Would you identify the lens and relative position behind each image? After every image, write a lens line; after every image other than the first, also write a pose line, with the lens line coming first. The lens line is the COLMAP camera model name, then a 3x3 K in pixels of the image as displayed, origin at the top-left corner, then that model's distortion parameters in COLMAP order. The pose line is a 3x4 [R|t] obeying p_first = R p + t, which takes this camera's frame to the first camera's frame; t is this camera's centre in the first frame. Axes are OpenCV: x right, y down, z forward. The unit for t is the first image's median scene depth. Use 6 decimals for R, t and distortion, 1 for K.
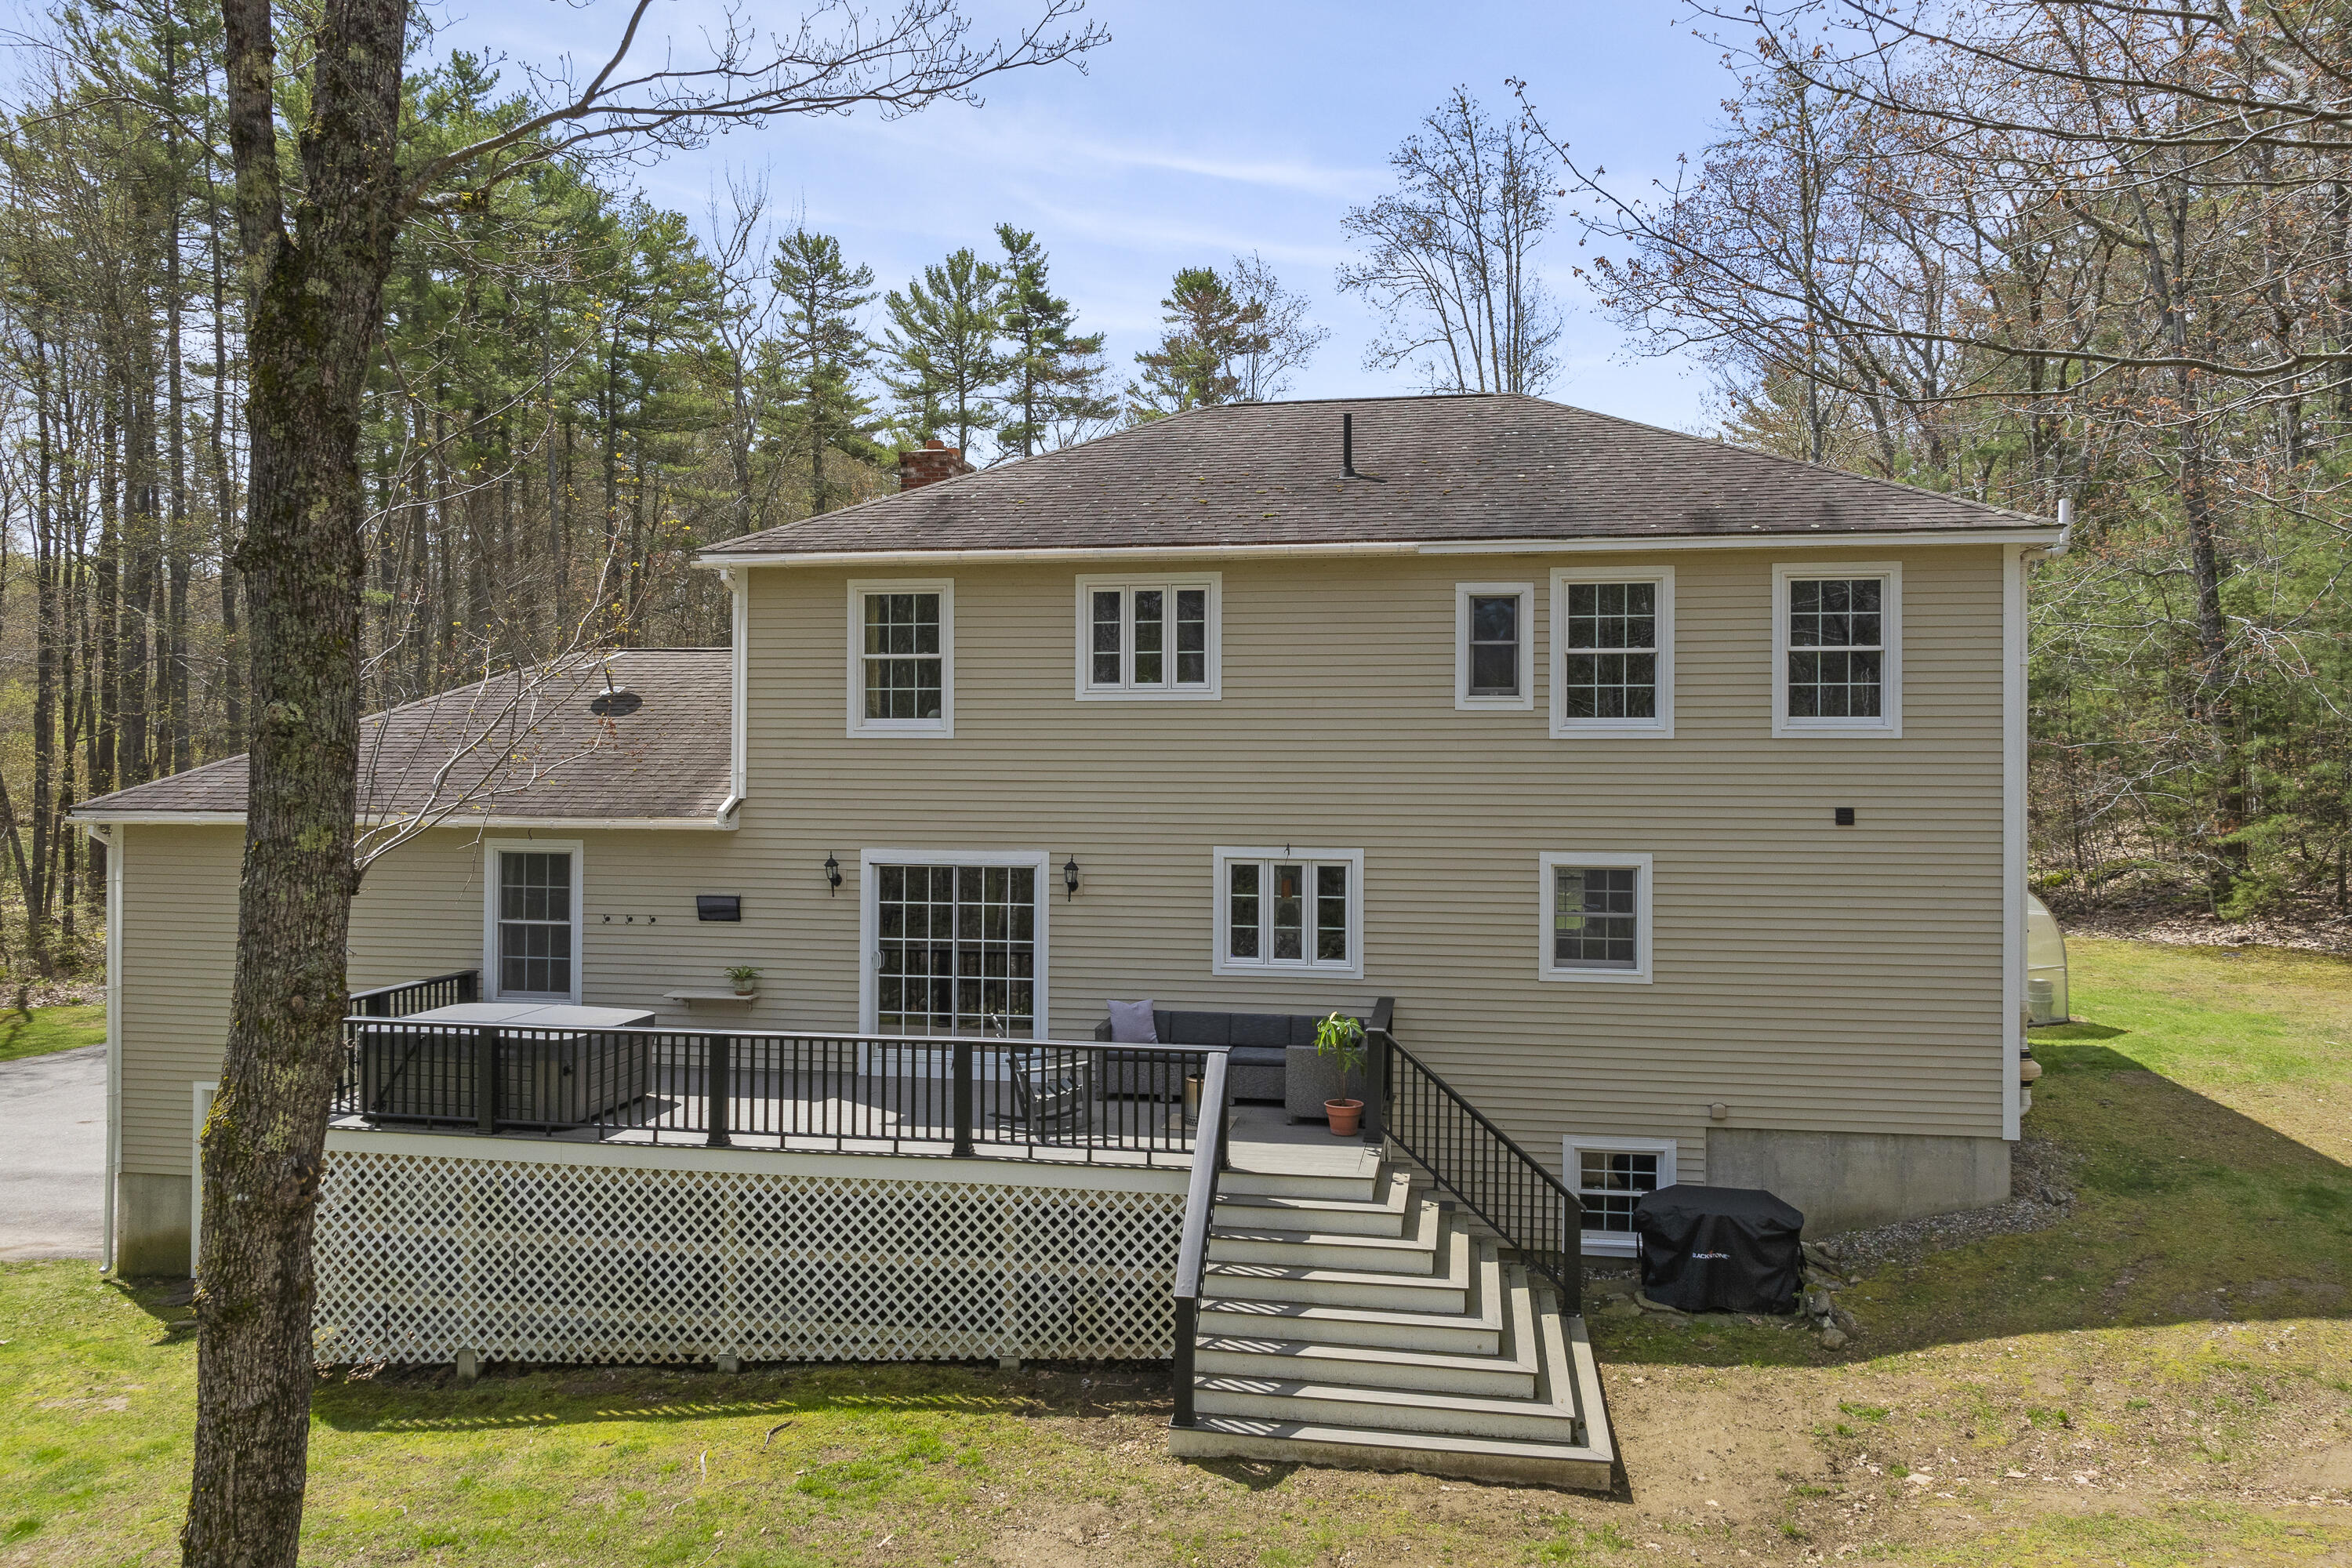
lens RADIAL K [[1650.5, 0, 1175.6], [0, 1650.5, 800.4], [0, 0, 1]] dist [-0.003773, 0.000838]
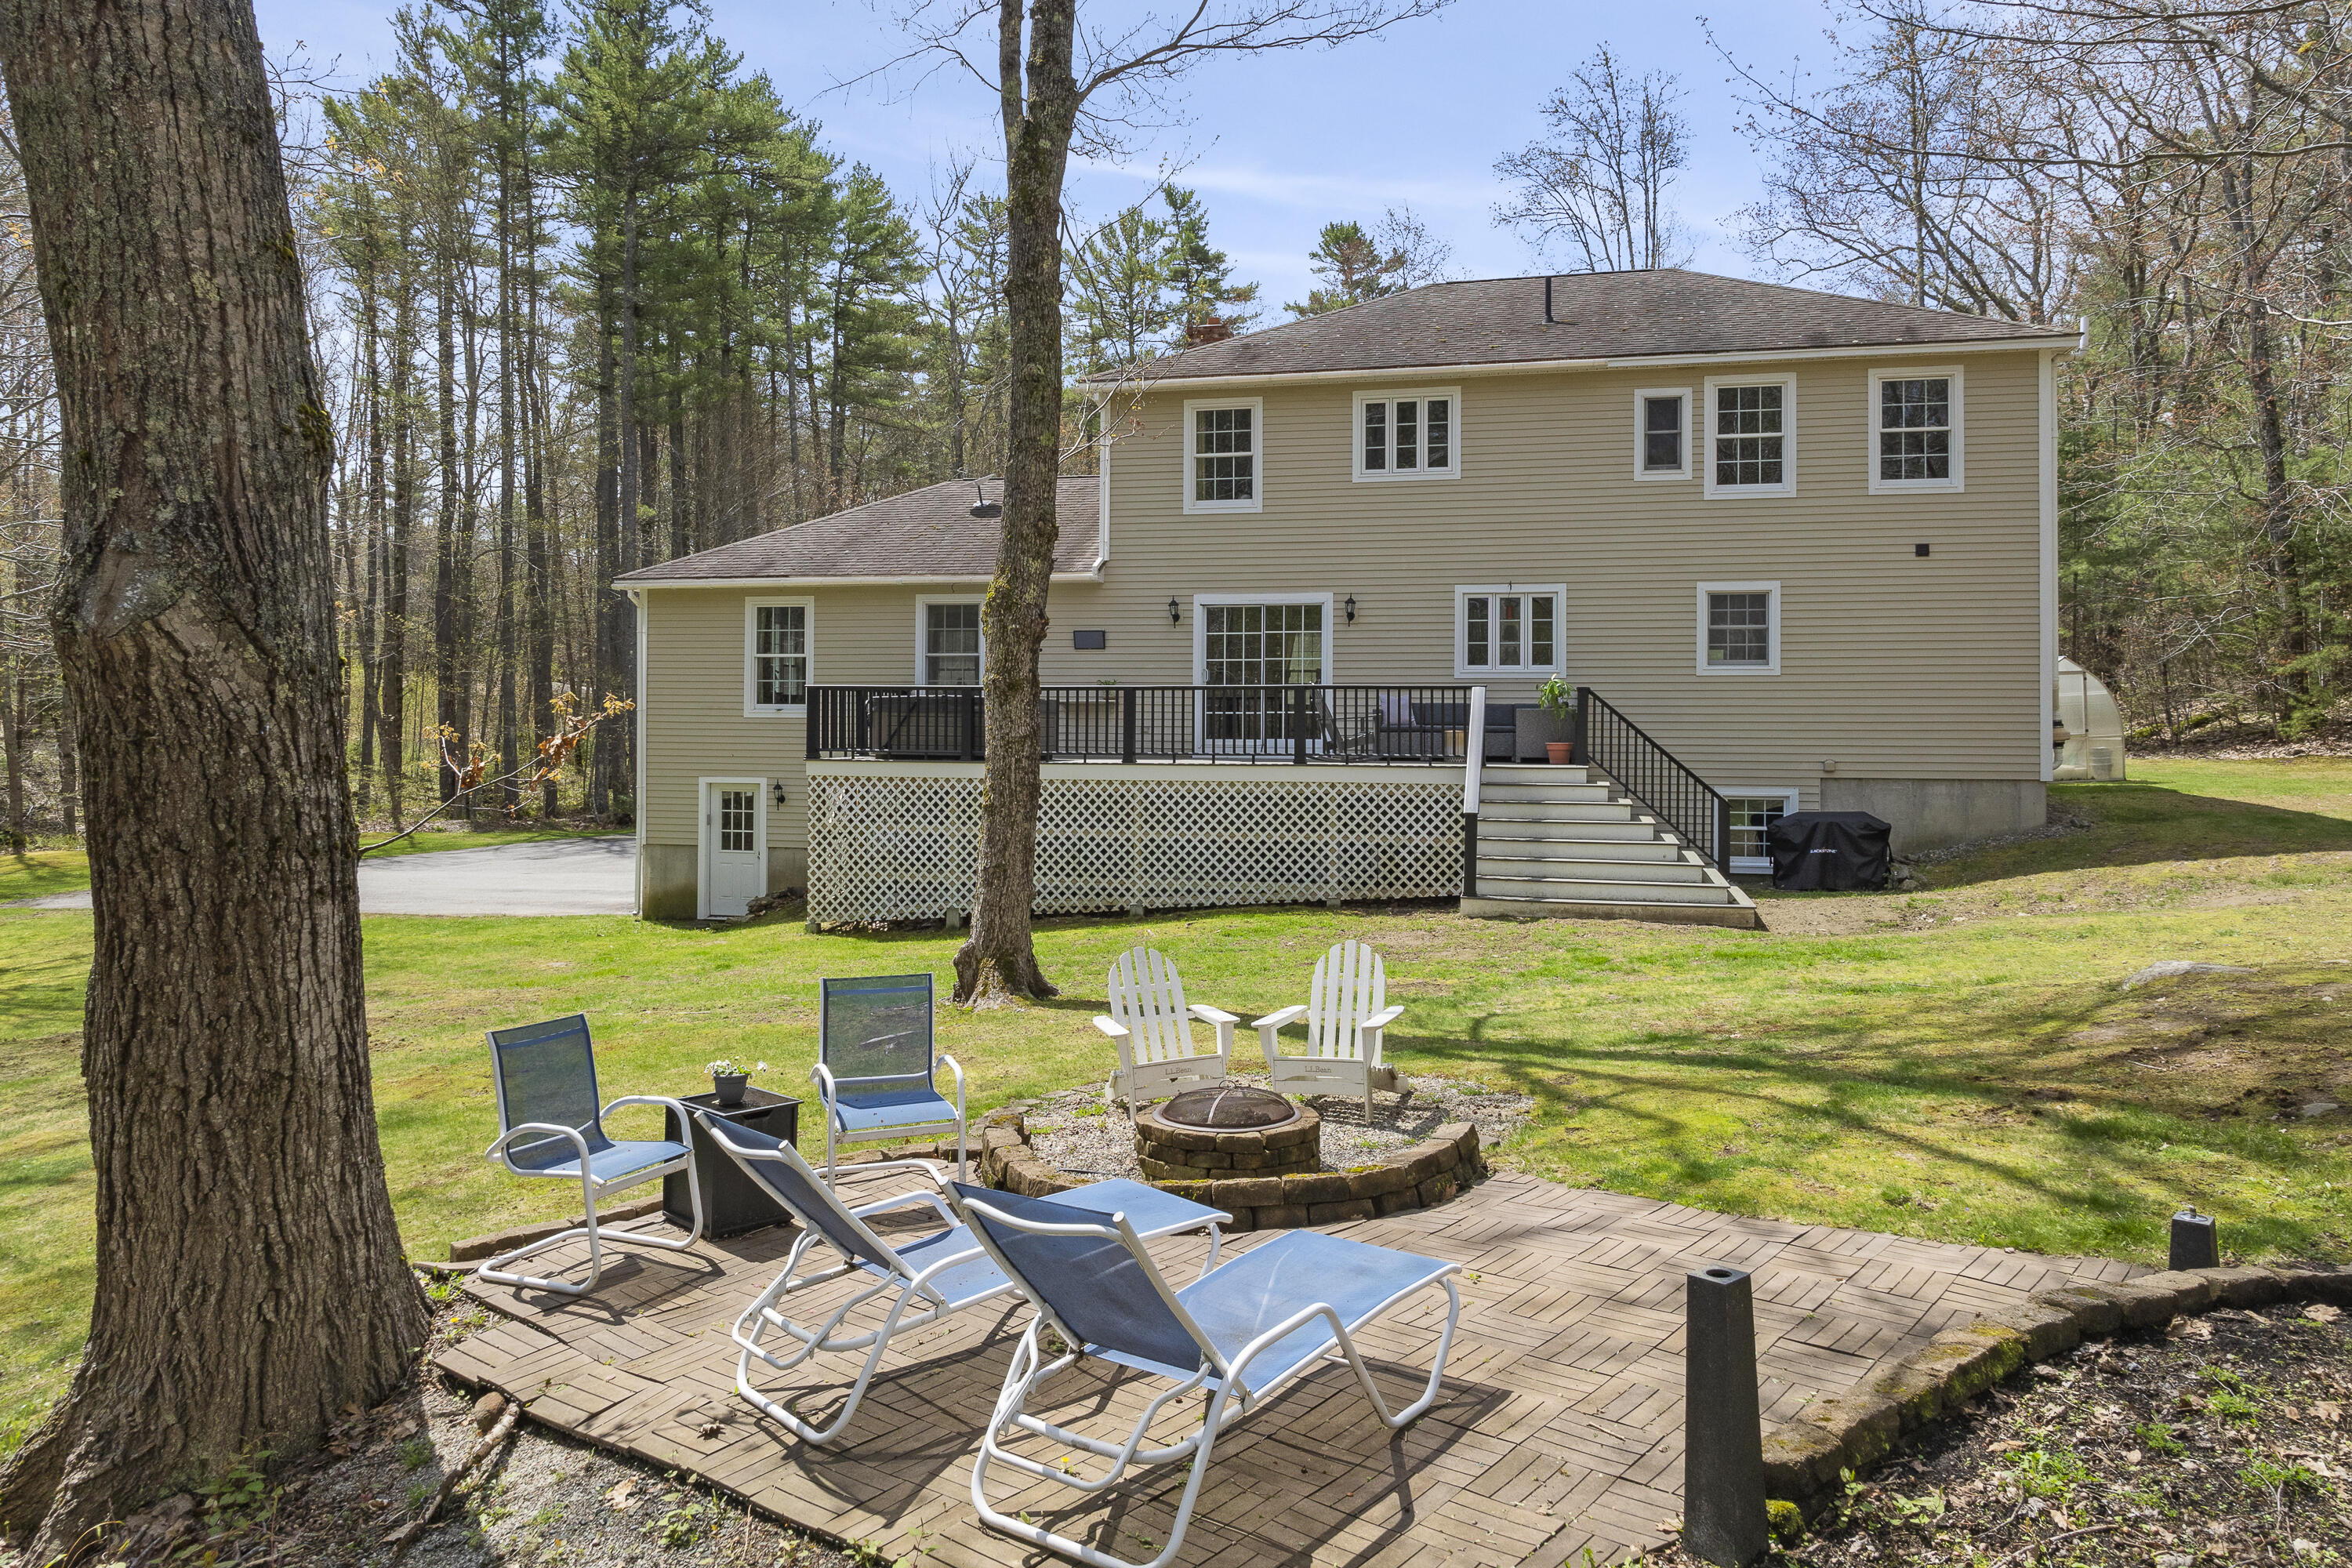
lens RADIAL K [[1650.5, 0, 1176.9], [0, 1650.5, 760.8], [0, 0, 1]] dist [-0.003773, 0.000838]
pose [[0.997768, 0.001344, -0.066768, -0.117365], [-0.001839, 0.999971, -0.007345, 0.186424], [0.066756, 0.007451, 0.997741, -0.393516]]
